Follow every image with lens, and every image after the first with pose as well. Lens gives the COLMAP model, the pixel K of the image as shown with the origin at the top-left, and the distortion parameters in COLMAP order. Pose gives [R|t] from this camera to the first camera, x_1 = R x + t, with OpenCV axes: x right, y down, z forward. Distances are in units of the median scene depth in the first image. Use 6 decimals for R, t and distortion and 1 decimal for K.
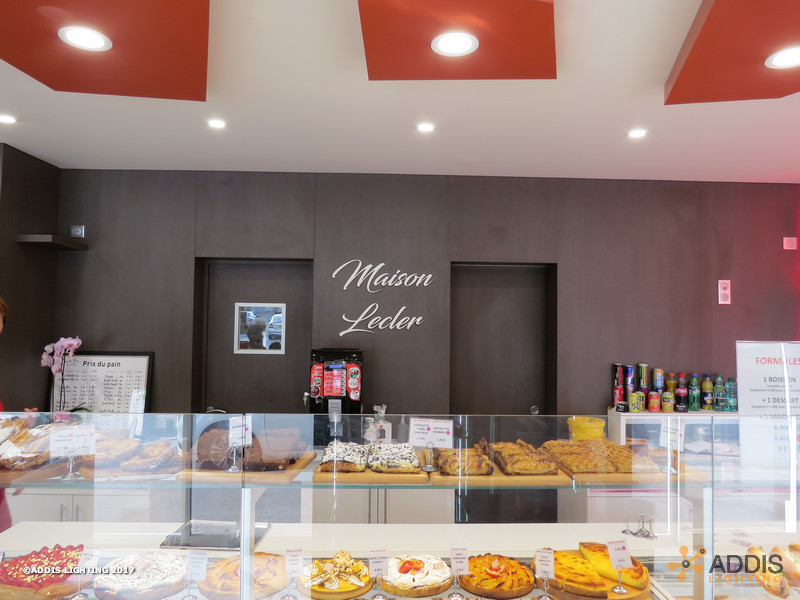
lens RADIAL K [[566.6, 0, 400.0], [0, 566.6, 300.0], [0, 0, 1]] dist [-0.026441, 0.007255]
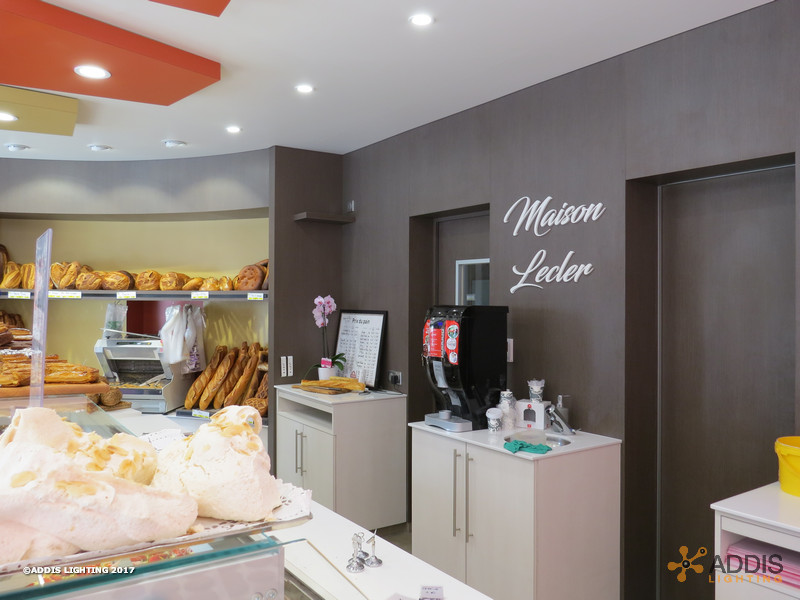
lens RADIAL K [[645.6, 0, 400.0], [0, 645.6, 300.0], [0, 0, 1]] dist [-0.043550, 0.004585]
pose [[0.547016, -0.008408, -0.837080, 0.587266], [0.033265, 0.999378, 0.011700, 0.057914], [0.836461, -0.034246, 0.546956, 0.352153]]
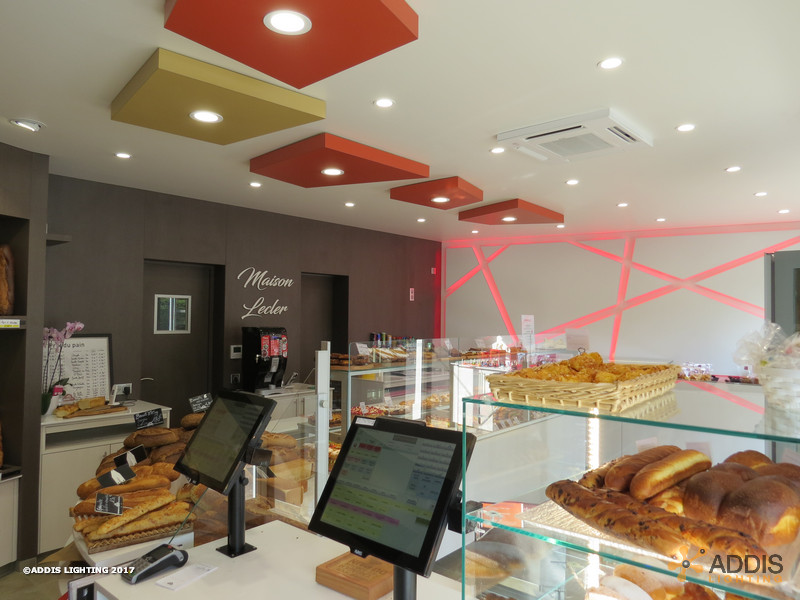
lens RADIAL K [[566.6, 0, 400.0], [0, 566.6, 300.0], [0, 0, 1]] dist [-0.026441, 0.007255]
pose [[0.672883, 0.014271, 0.739611, -0.911796], [-0.027637, 0.999601, 0.005856, -0.005656], [-0.739233, -0.024381, 0.673009, -0.286458]]
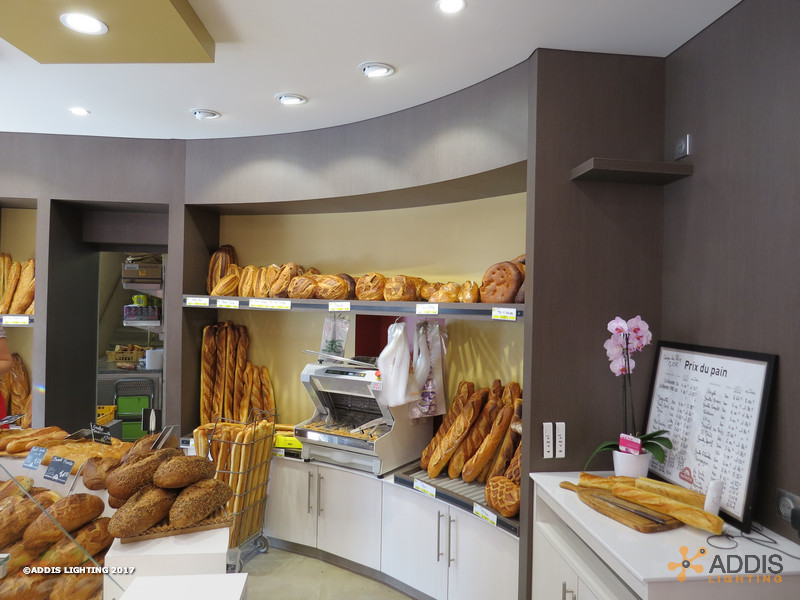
lens RADIAL K [[566.6, 0, 400.0], [0, 566.6, 300.0], [0, 0, 1]] dist [-0.026441, 0.007255]
pose [[0.084713, -0.014433, -0.996301, 0.005498], [0.015888, 0.999788, -0.013133, 0.046898], [0.996279, -0.014717, 0.084925, 0.637705]]
